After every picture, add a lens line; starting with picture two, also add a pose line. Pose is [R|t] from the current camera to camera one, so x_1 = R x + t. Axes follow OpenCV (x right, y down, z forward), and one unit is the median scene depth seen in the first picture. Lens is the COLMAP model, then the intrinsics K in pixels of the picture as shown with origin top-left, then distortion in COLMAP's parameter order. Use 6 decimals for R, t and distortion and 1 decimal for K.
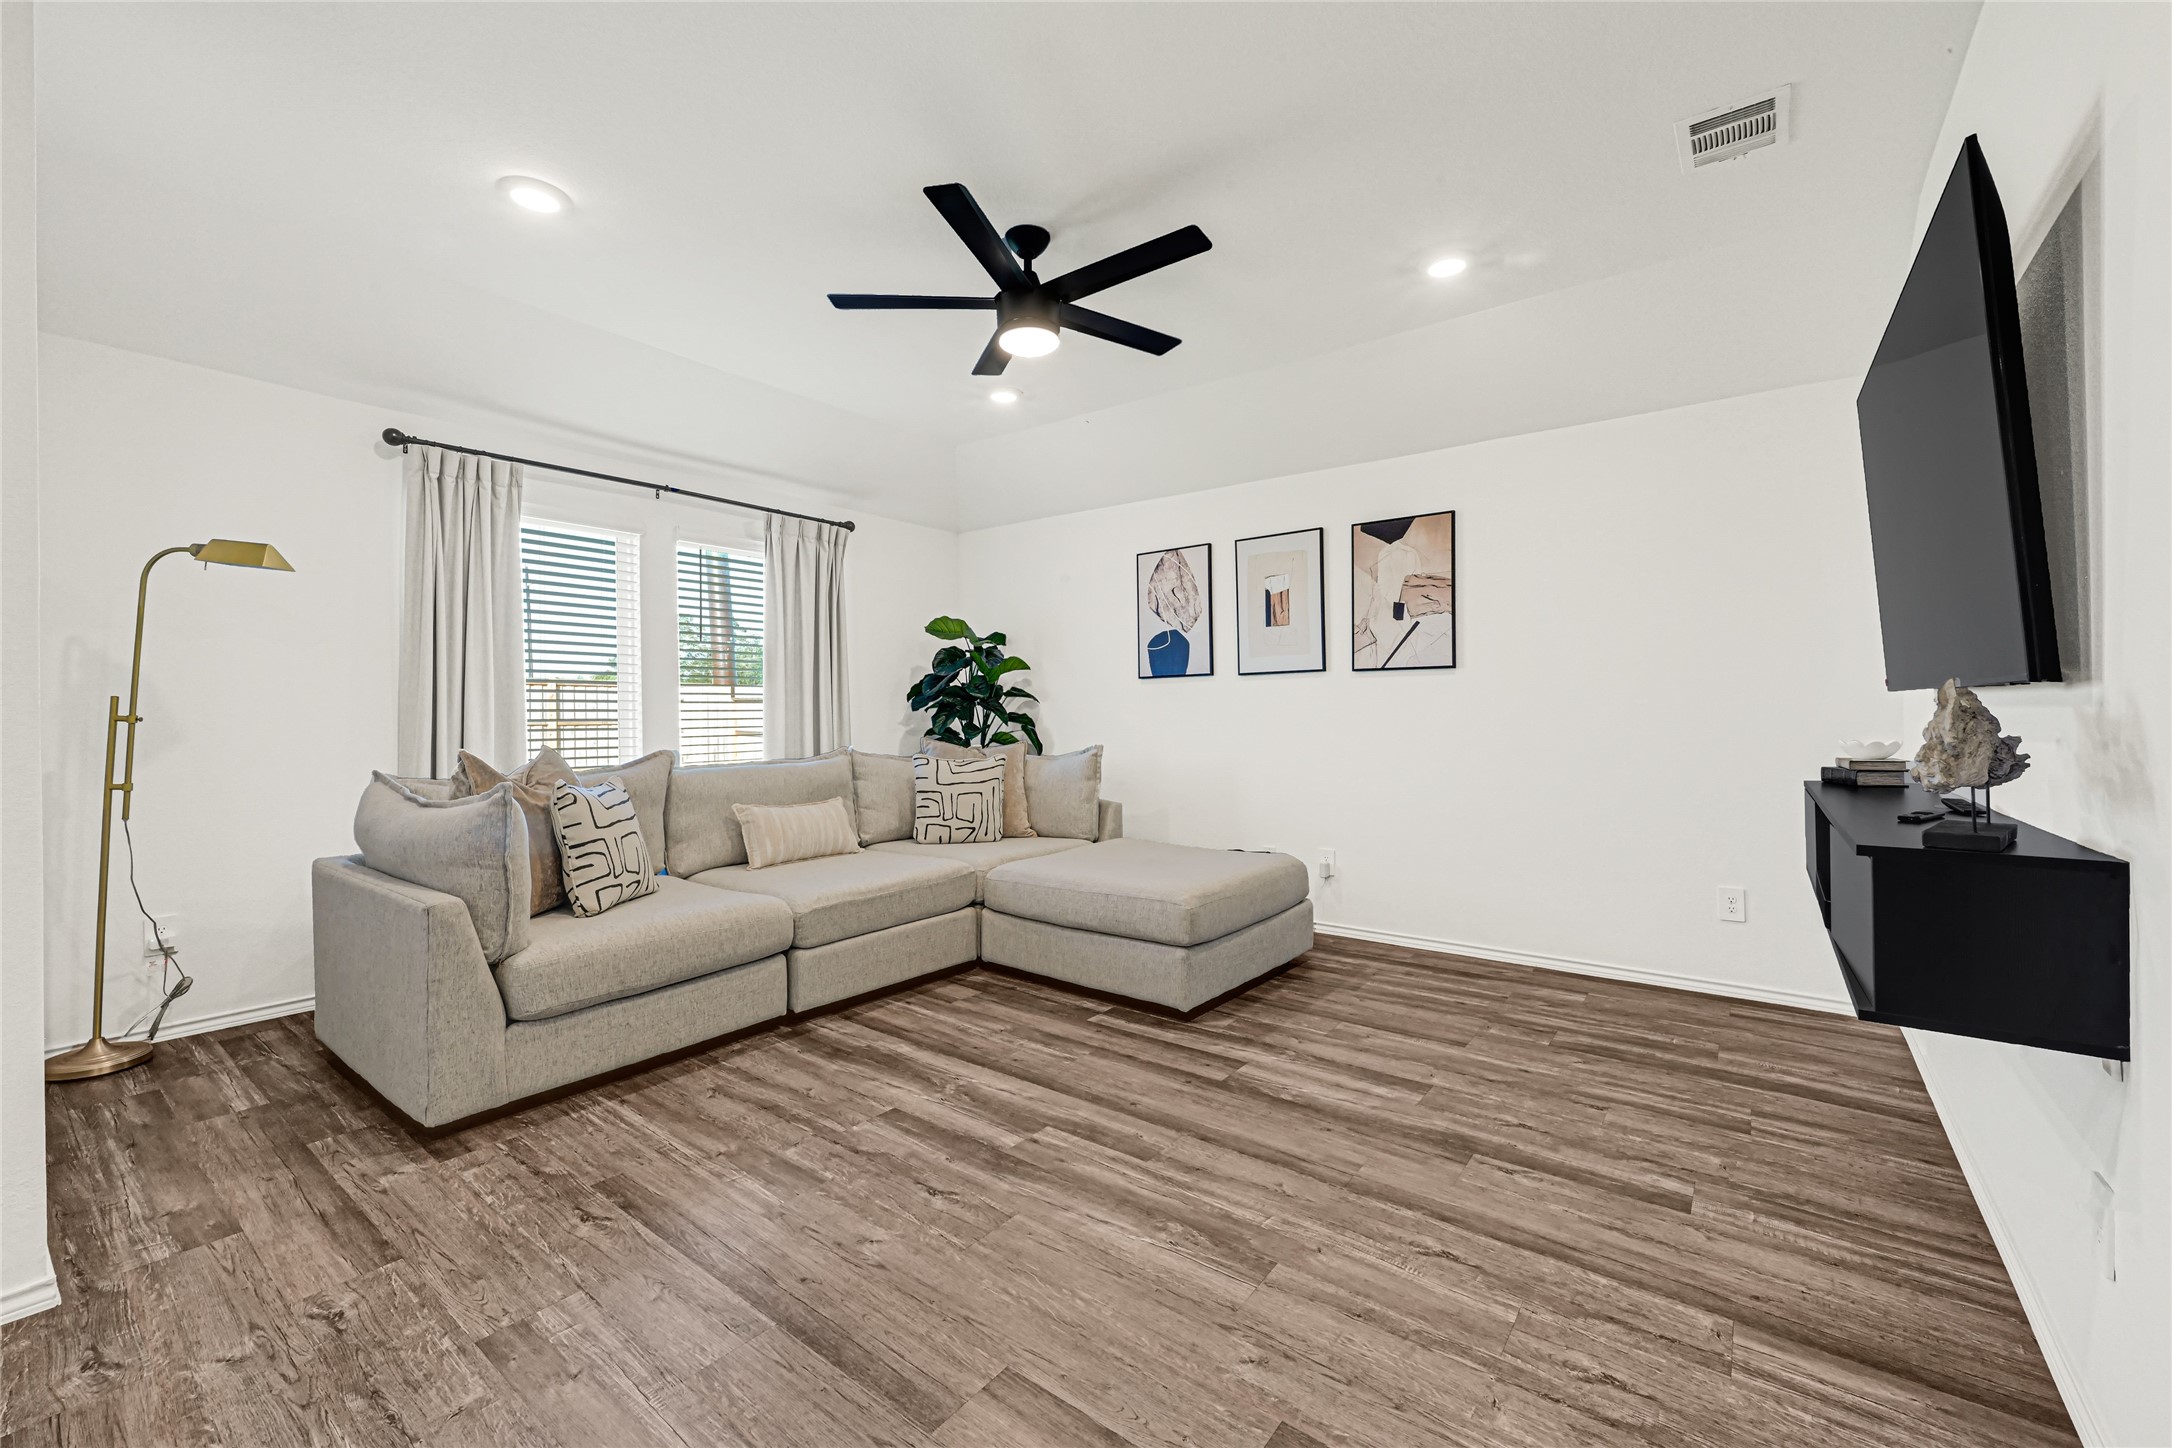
lens RADIAL K [[880.6, 0, 1084.4], [0, 880.6, 710.7], [0, 0, 1]] dist [-0.002590, 0.001116]
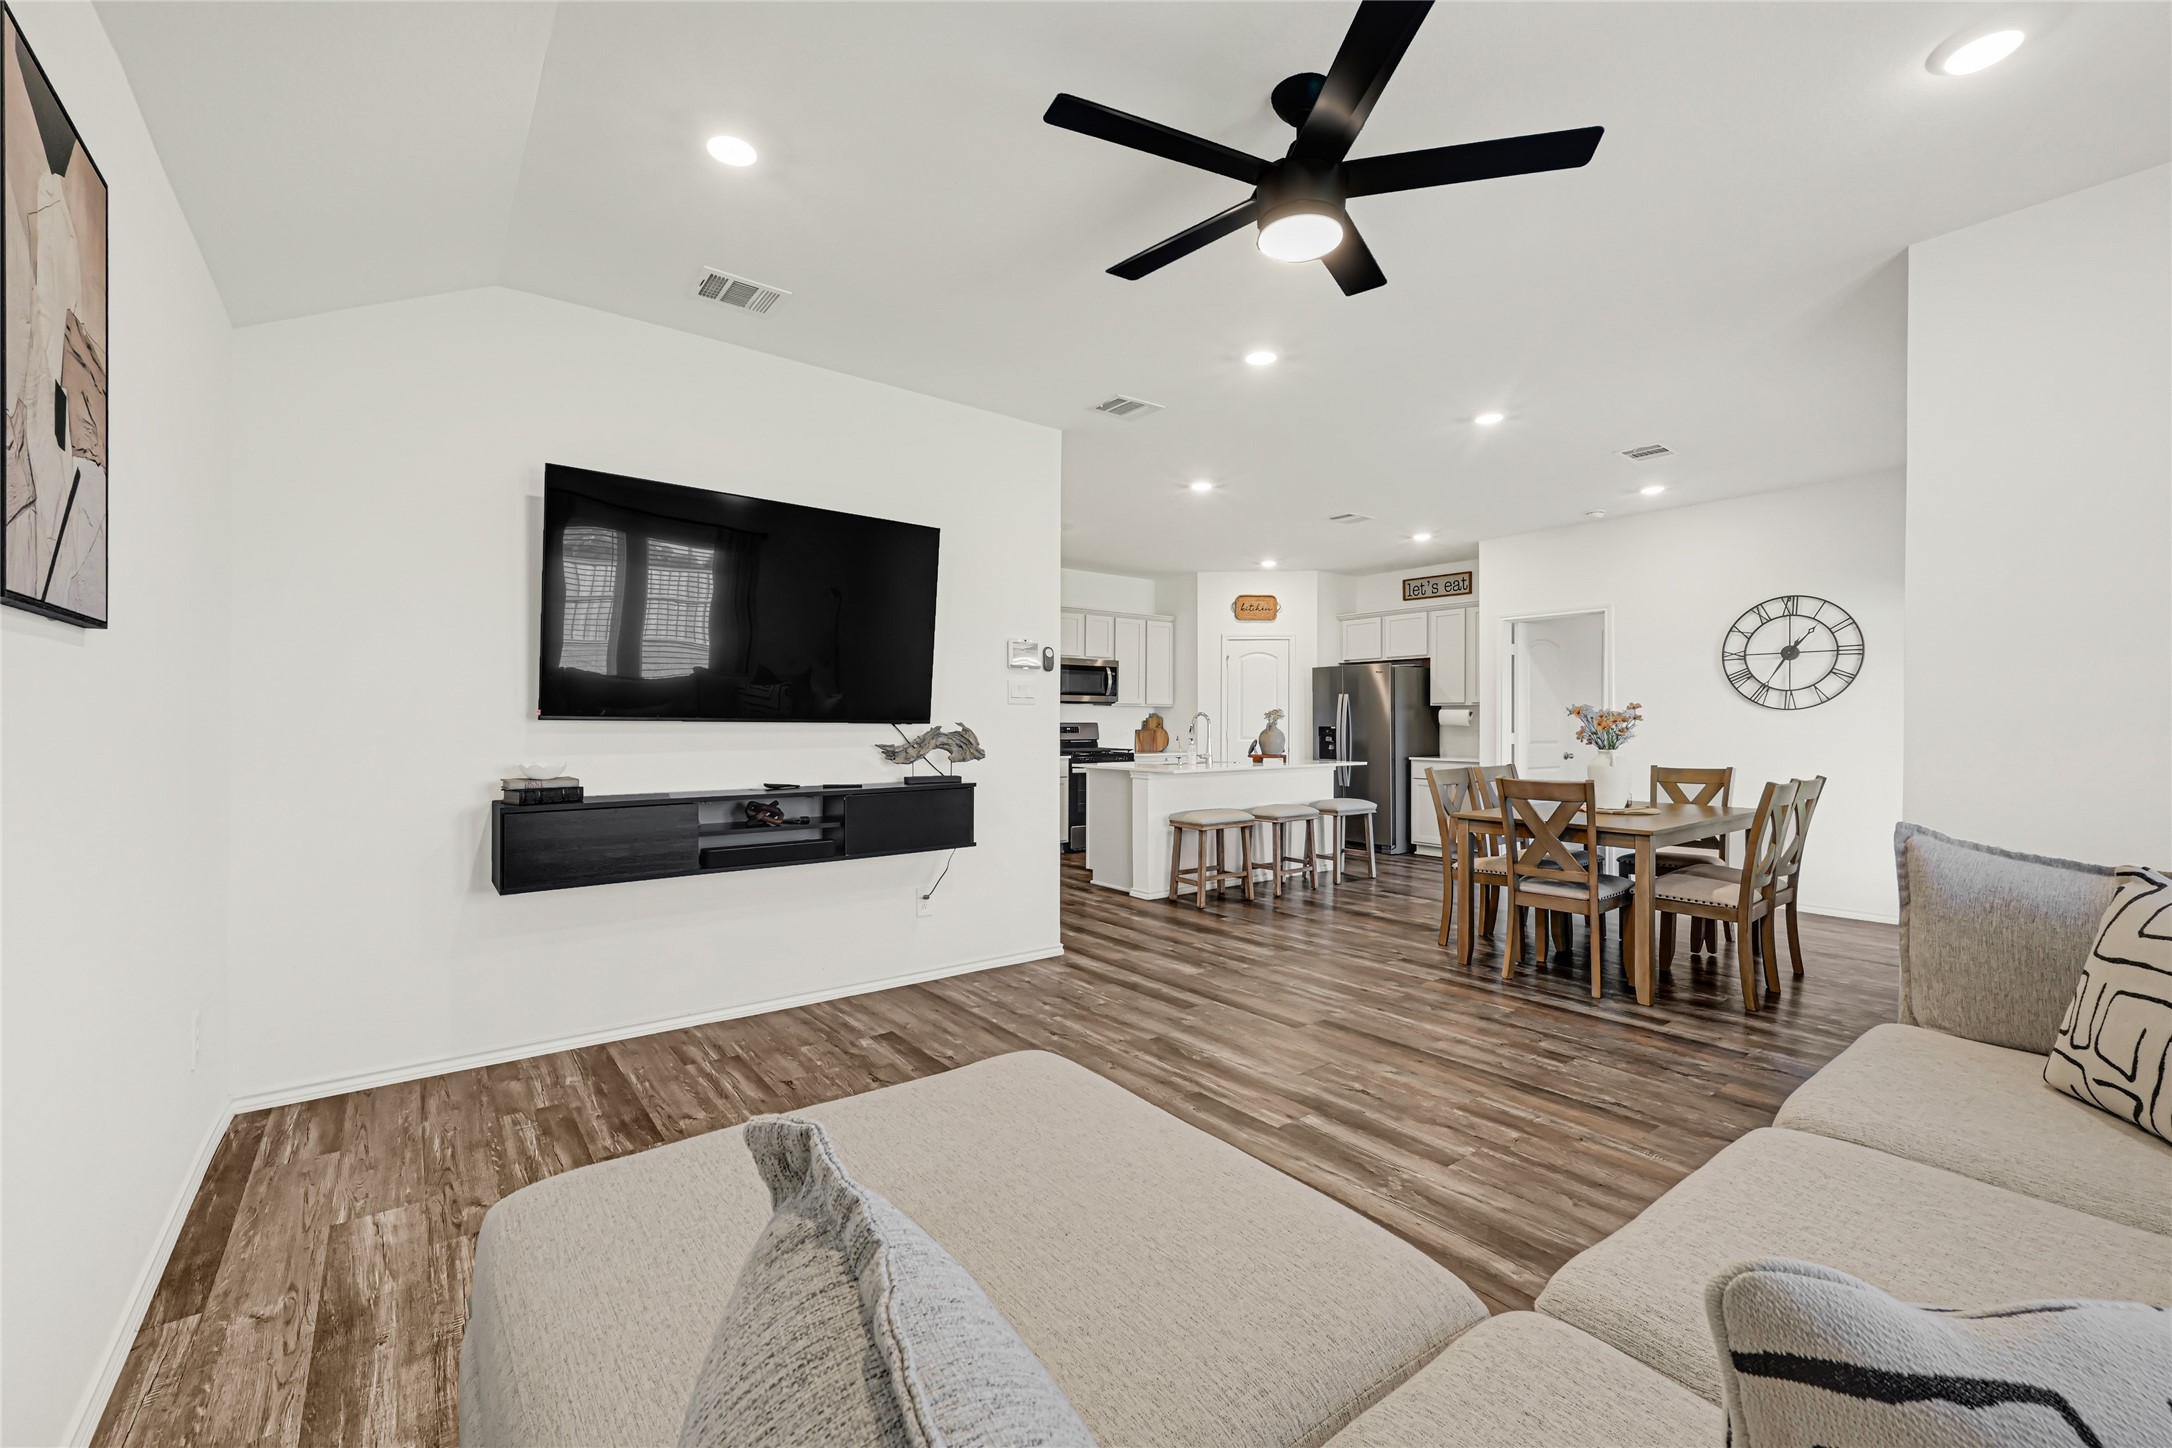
lens RADIAL K [[880.6, 0, 1078.6], [0, 880.6, 721.2], [0, 0, 1]] dist [-0.002590, 0.001116]
pose [[-0.965353, 0.003263, 0.260926, -0.086352], [0.001946, 0.999984, -0.005305, -0.015728], [-0.260940, -0.004613, -0.965344, 2.043294]]
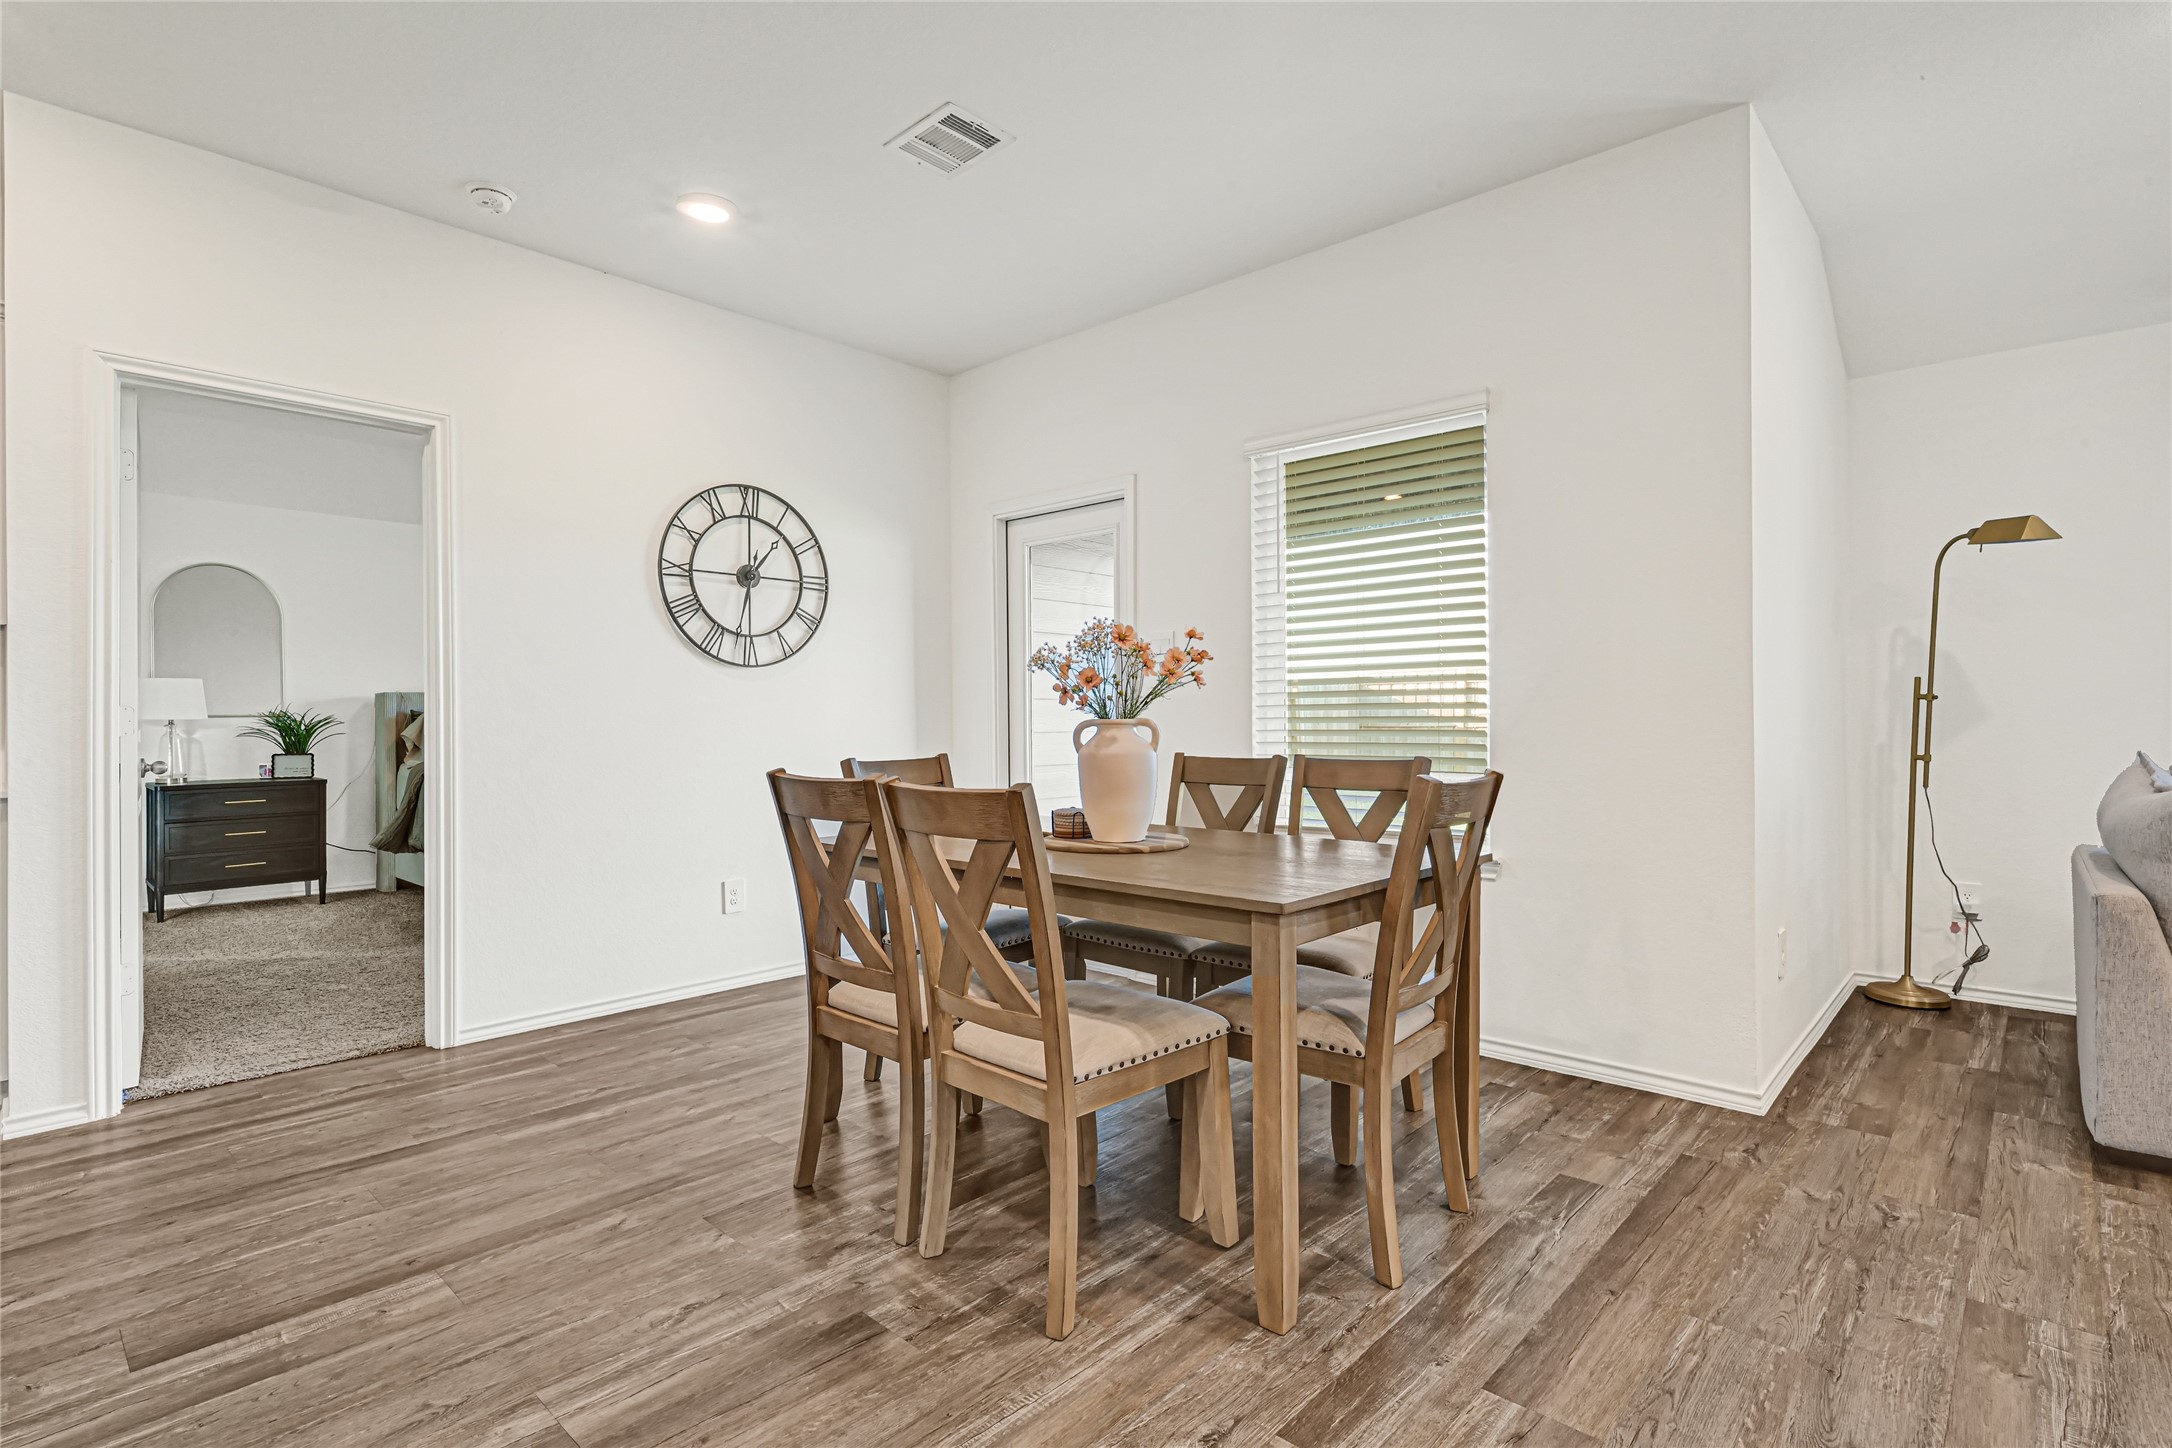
lens RADIAL K [[1039.5, 0, 1099.8], [0, 1039.5, 721.9], [0, 0, 1]] dist [0.003506, -0.000902]
pose [[-0.088118, 0.003551, -0.996104, 0.366751], [0.006484, 0.999975, 0.002991, 0.034490], [0.996089, -0.006195, -0.088139, 0.081213]]
